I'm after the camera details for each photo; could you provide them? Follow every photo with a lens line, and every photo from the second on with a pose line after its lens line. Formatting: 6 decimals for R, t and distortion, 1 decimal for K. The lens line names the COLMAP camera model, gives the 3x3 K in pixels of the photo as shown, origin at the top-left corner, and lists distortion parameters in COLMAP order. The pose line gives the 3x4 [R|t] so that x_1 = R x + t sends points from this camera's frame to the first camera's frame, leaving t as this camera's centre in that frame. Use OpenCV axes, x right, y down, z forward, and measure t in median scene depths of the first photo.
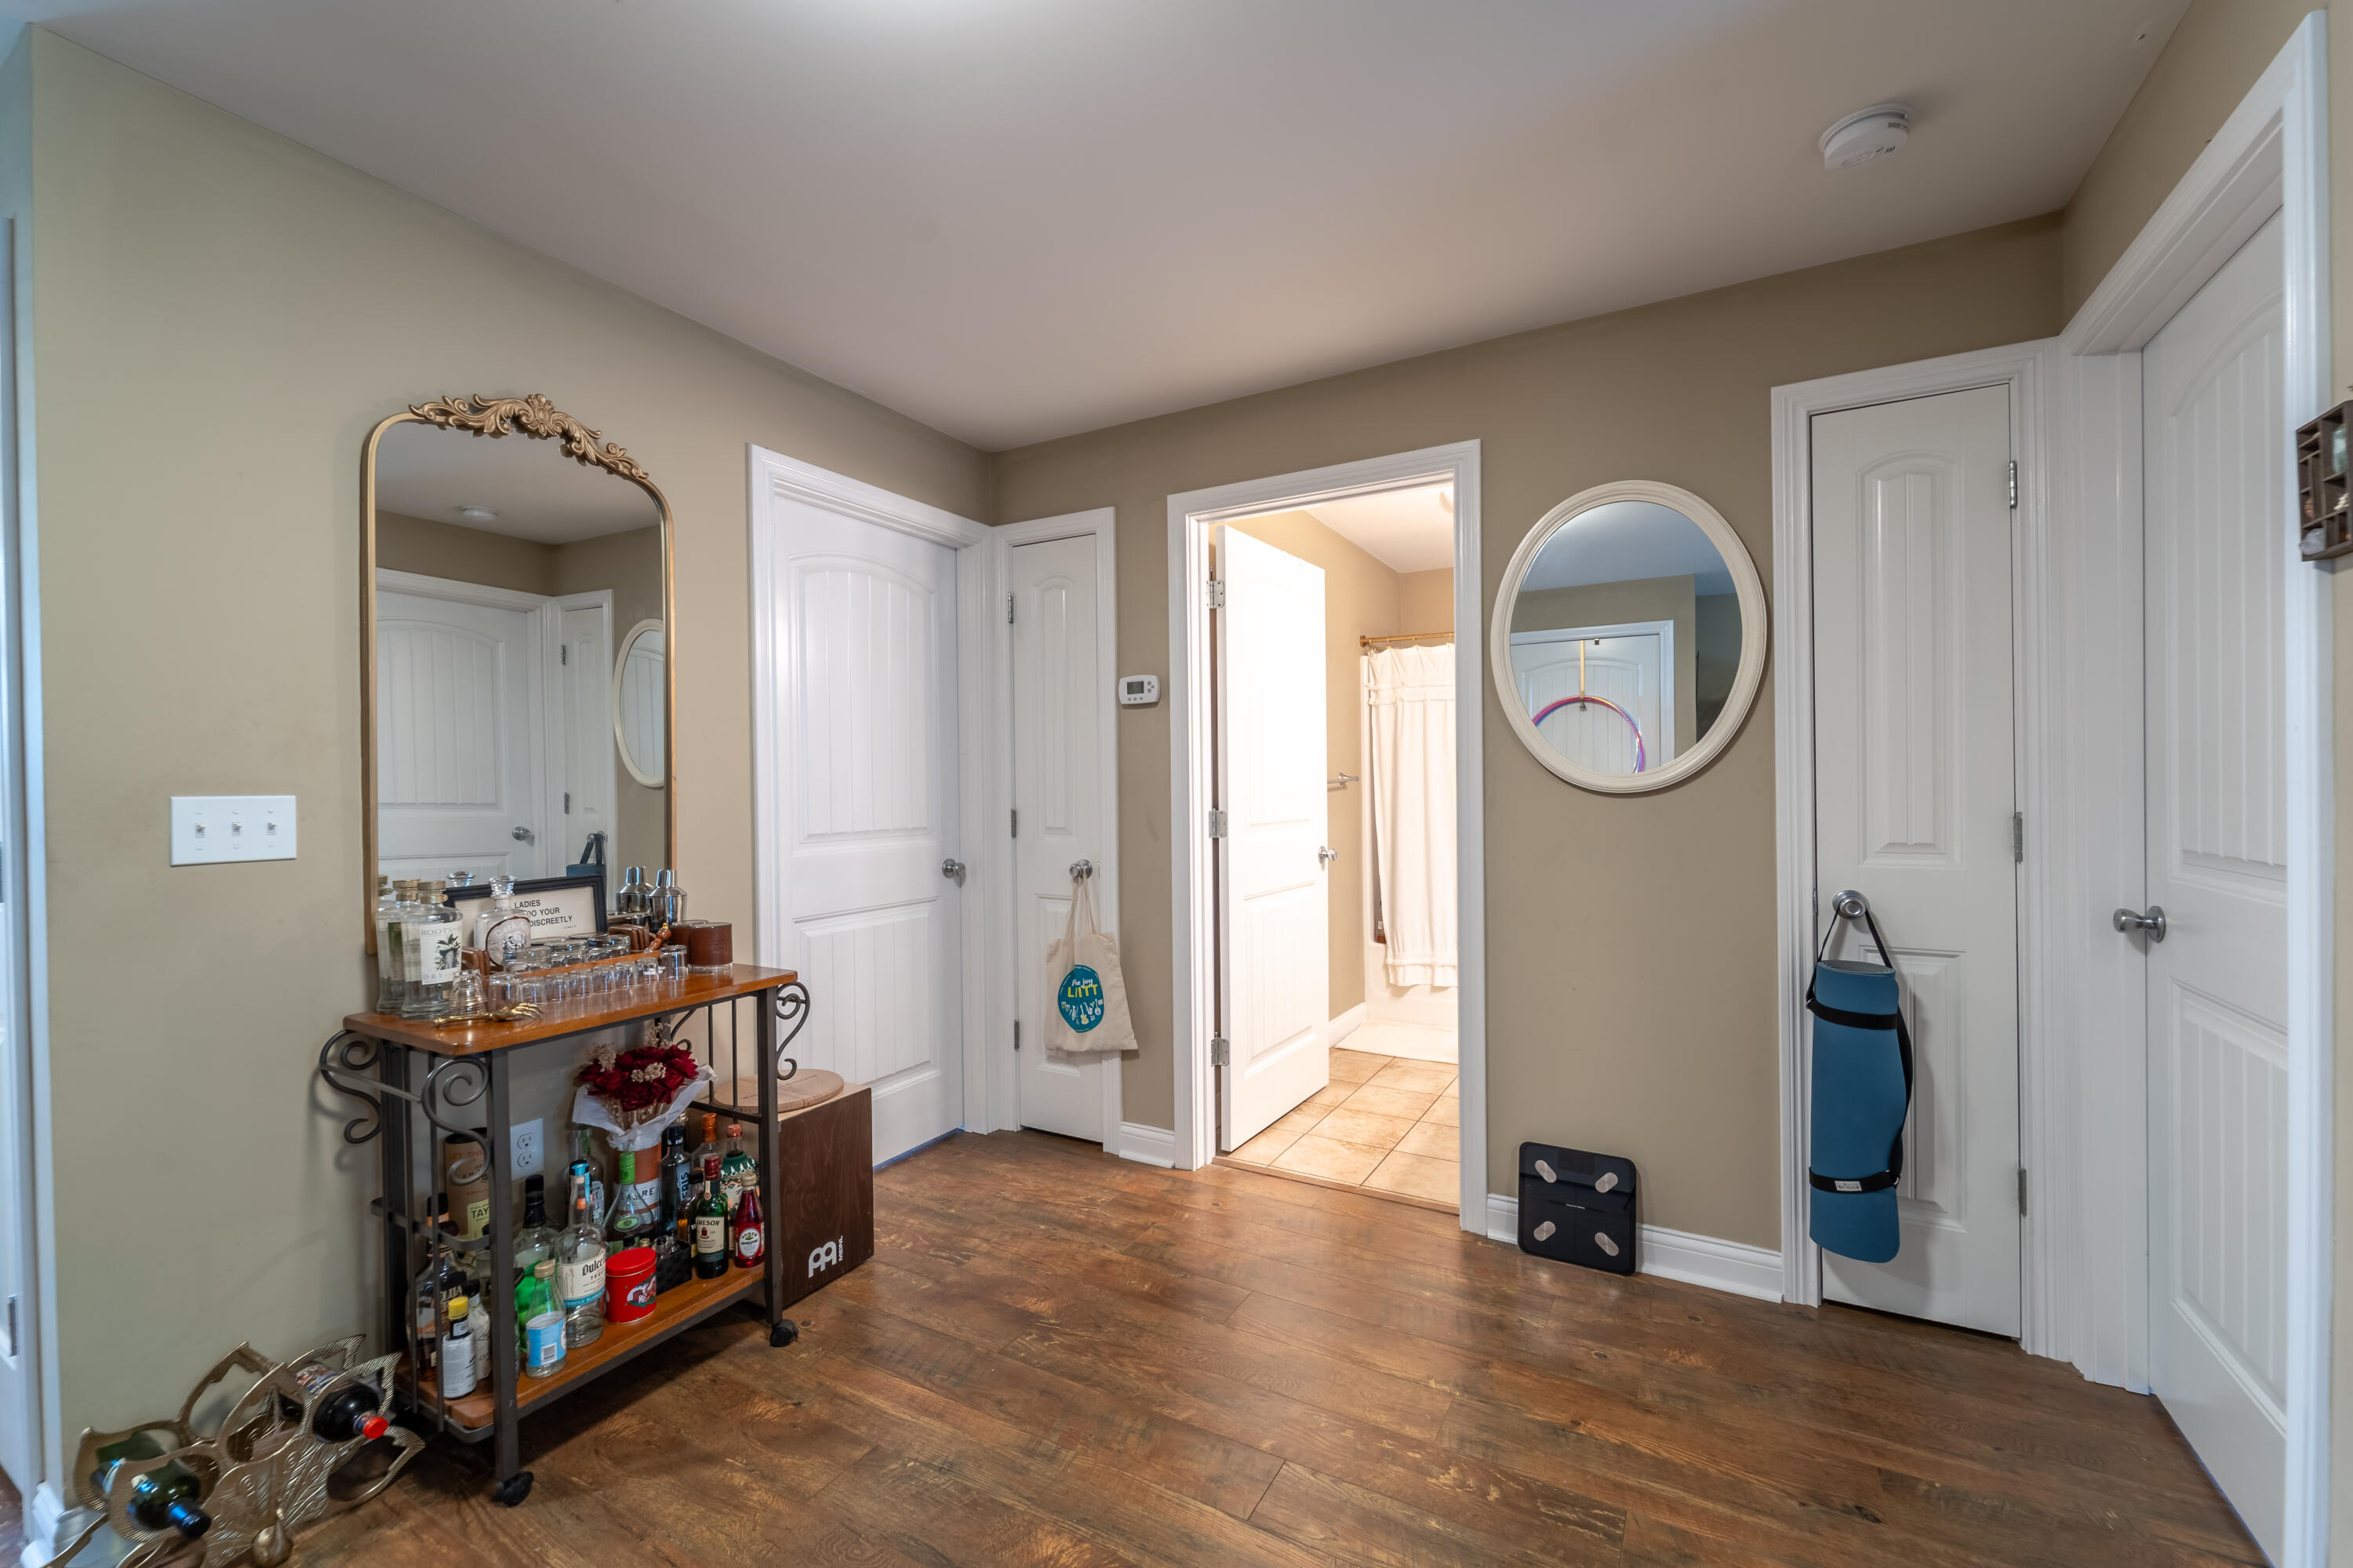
lens RADIAL K [[953.6, 0, 1174.3], [0, 953.6, 784.9], [0, 0, 1]] dist [0.004265, -0.003616]
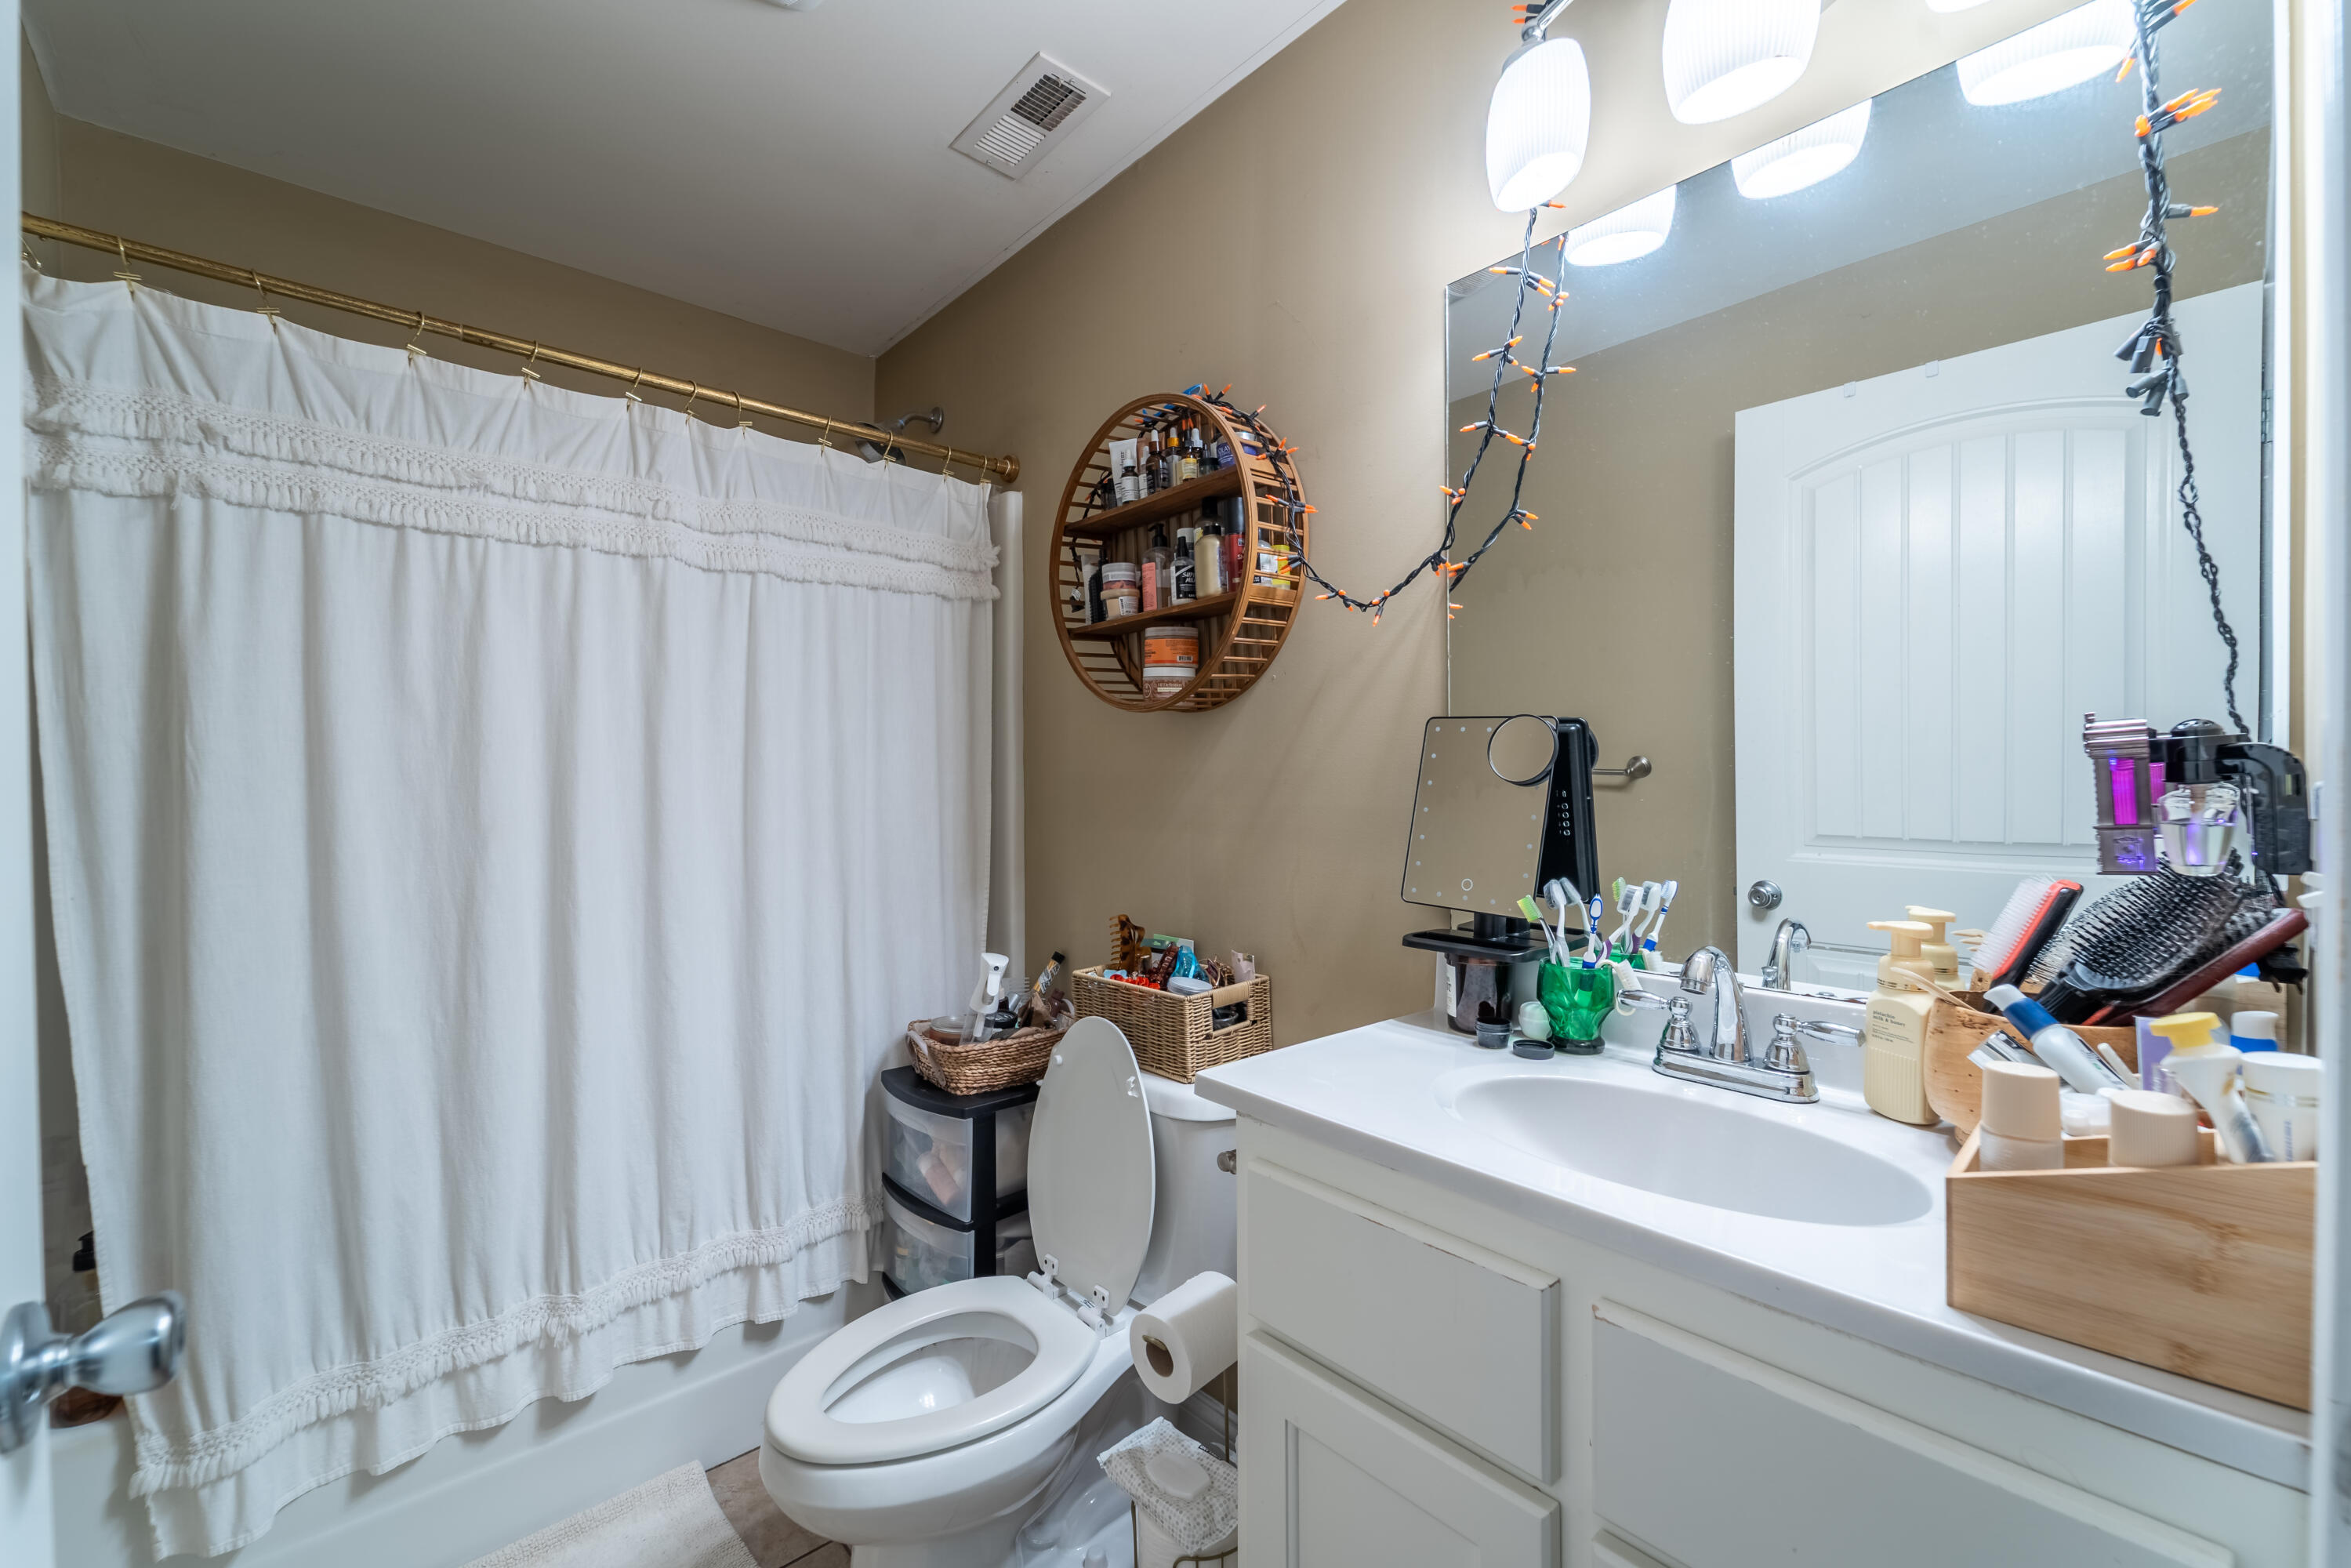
lens RADIAL K [[952.8, 0, 1175.4], [0, 952.8, 781.6], [0, 0, 1]] dist [0.004265, -0.003616]
pose [[0.302064, 0.010881, 0.953226, 0.062699], [0.008260, 0.999867, -0.014031, 0.002393], [-0.953252, 0.012112, 0.301934, 0.658690]]
